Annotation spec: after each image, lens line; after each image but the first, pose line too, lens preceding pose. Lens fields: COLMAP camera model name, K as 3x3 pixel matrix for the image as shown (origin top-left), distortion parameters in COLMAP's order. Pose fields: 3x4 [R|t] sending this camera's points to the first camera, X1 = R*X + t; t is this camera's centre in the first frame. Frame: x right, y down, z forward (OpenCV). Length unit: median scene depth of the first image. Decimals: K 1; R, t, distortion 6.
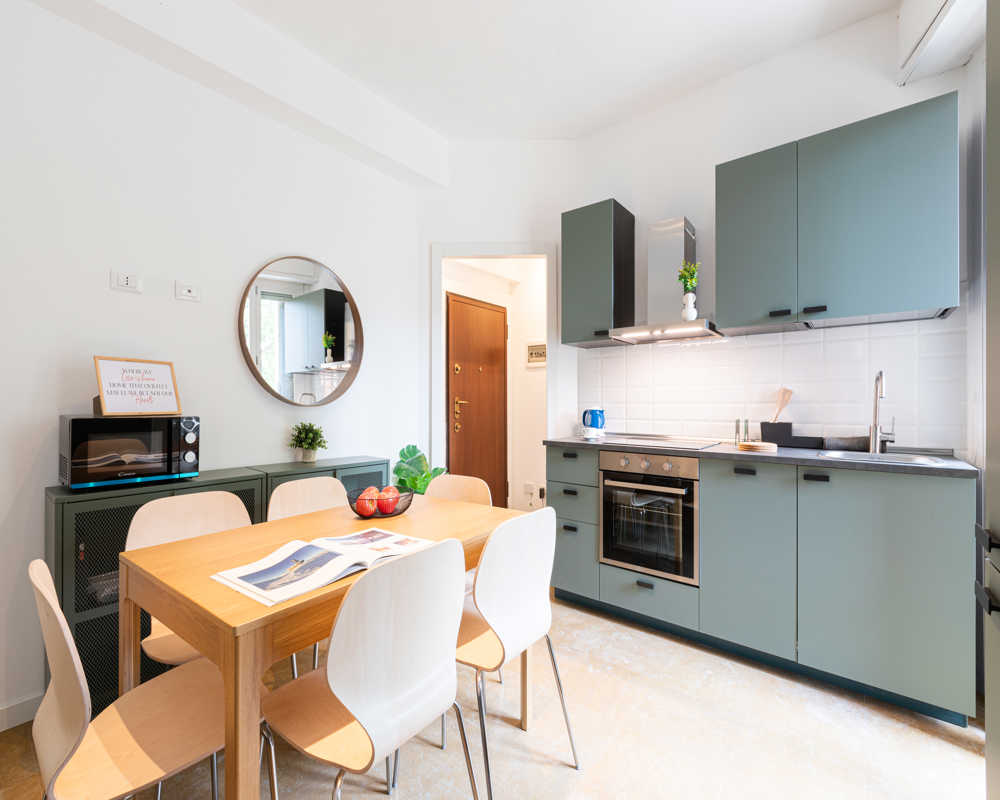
lens RADIAL K [[450.6, 0, 496.0], [0, 450.6, 400.8], [0, 0, 1]] dist [0.004993, -0.001123]
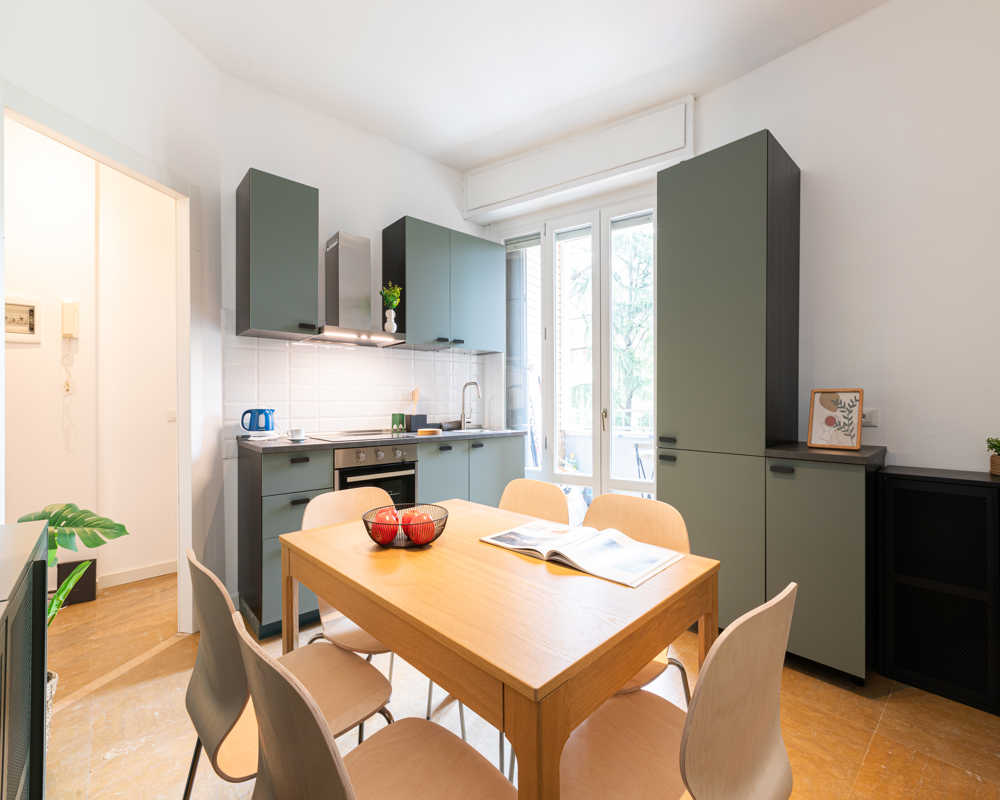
lens RADIAL K [[450.6, 0, 509.4], [0, 450.6, 398.0], [0, 0, 1]] dist [0.004993, -0.001123]
pose [[0.138730, 0.007886, 0.990299, -0.769584], [0.002819, 0.999961, -0.008358, 0.009206], [-0.990326, 0.003951, 0.138703, 0.553285]]
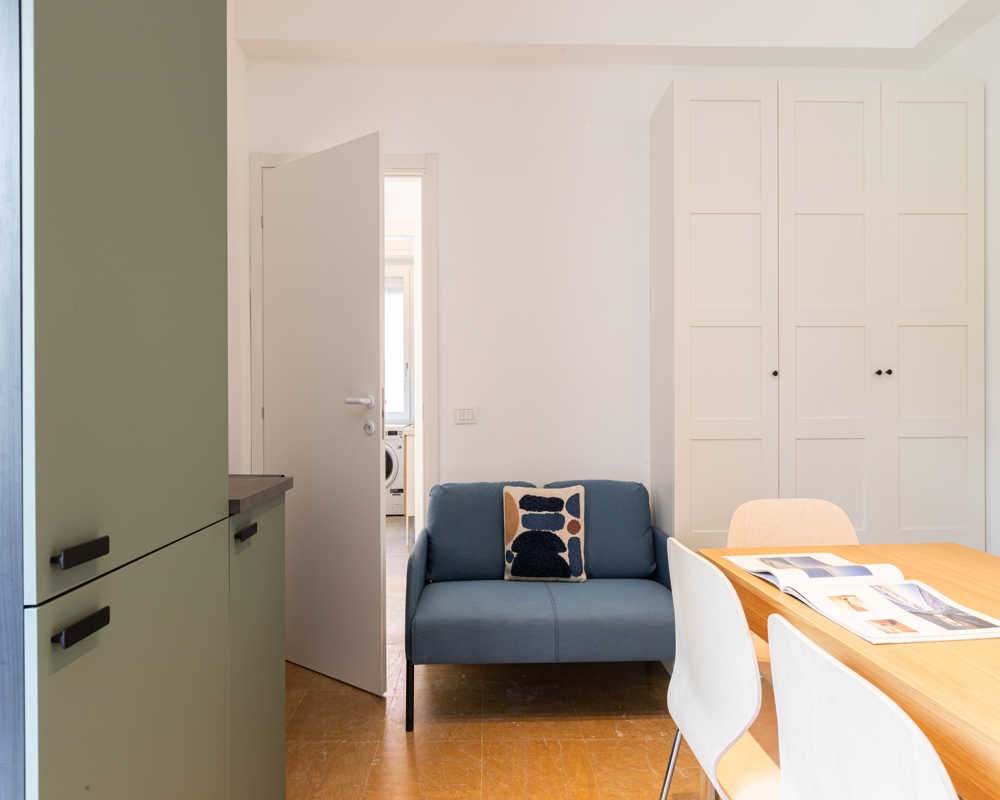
lens RADIAL K [[568.7, 0, 505.6], [0, 568.7, 402.5], [0, 0, 1]] dist [0.003710, -0.000942]
pose [[-0.754489, 0.009827, -0.656239, 0.386711], [0.010160, 0.999943, 0.003292, 0.014648], [0.656234, -0.004183, -0.754546, 0.743579]]
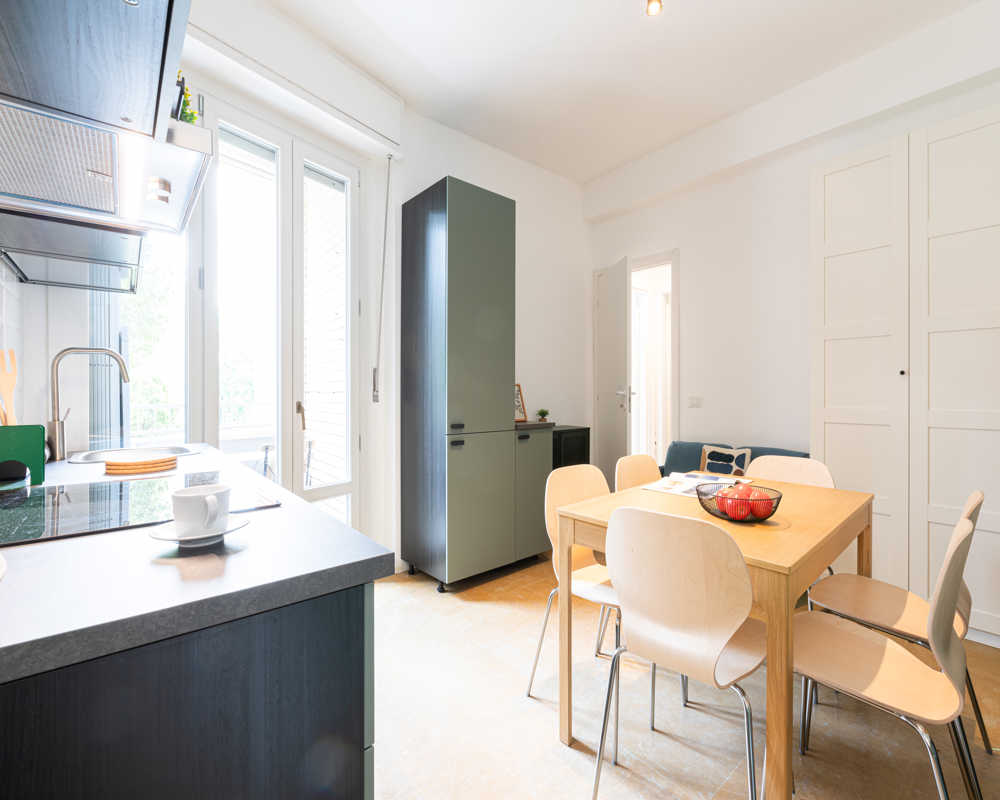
lens RADIAL K [[450.6, 0, 501.5], [0, 450.6, 401.3], [0, 0, 1]] dist [0.004993, -0.001123]
pose [[-0.982708, -0.001120, 0.185158, 0.017383], [0.002323, 0.999828, 0.018376, 0.012586], [-0.185147, 0.018488, -0.982537, 1.487496]]
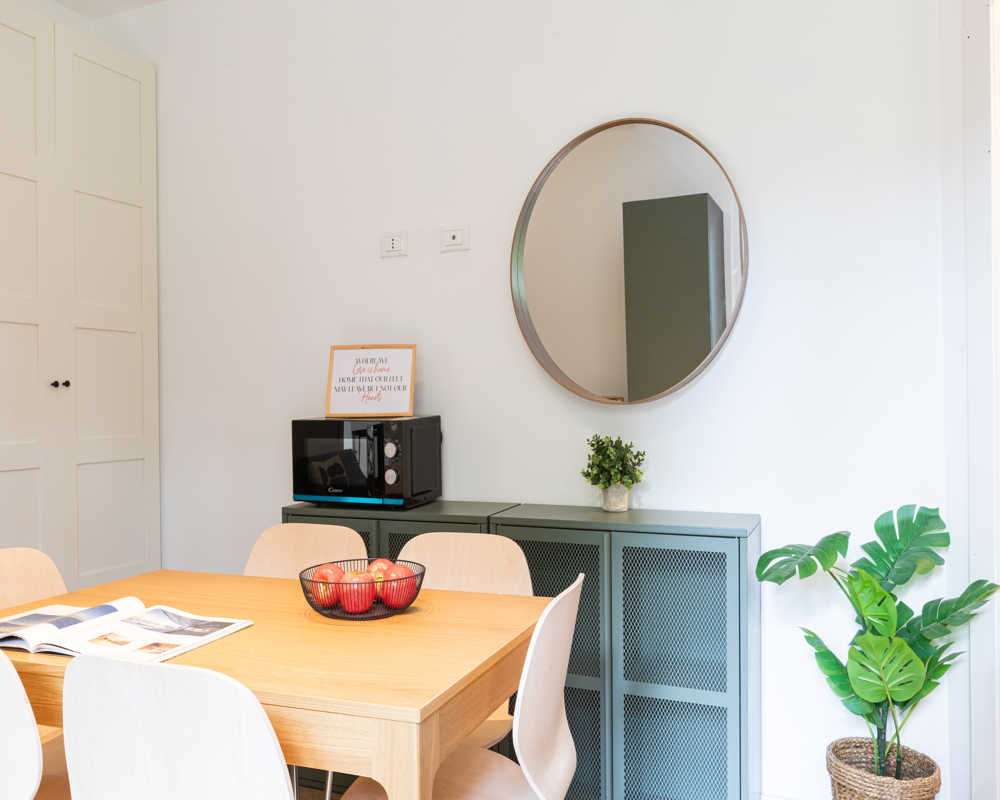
lens RADIAL K [[864.3, 0, 498.8], [0, 864.3, 398.5], [0, 0, 1]] dist [-0.008230, -0.003210]
pose [[0.274007, -0.010559, -0.961670, 0.580222], [0.018969, 0.999805, -0.005573, 0.010251], [0.961541, -0.016715, 0.274154, 0.679898]]
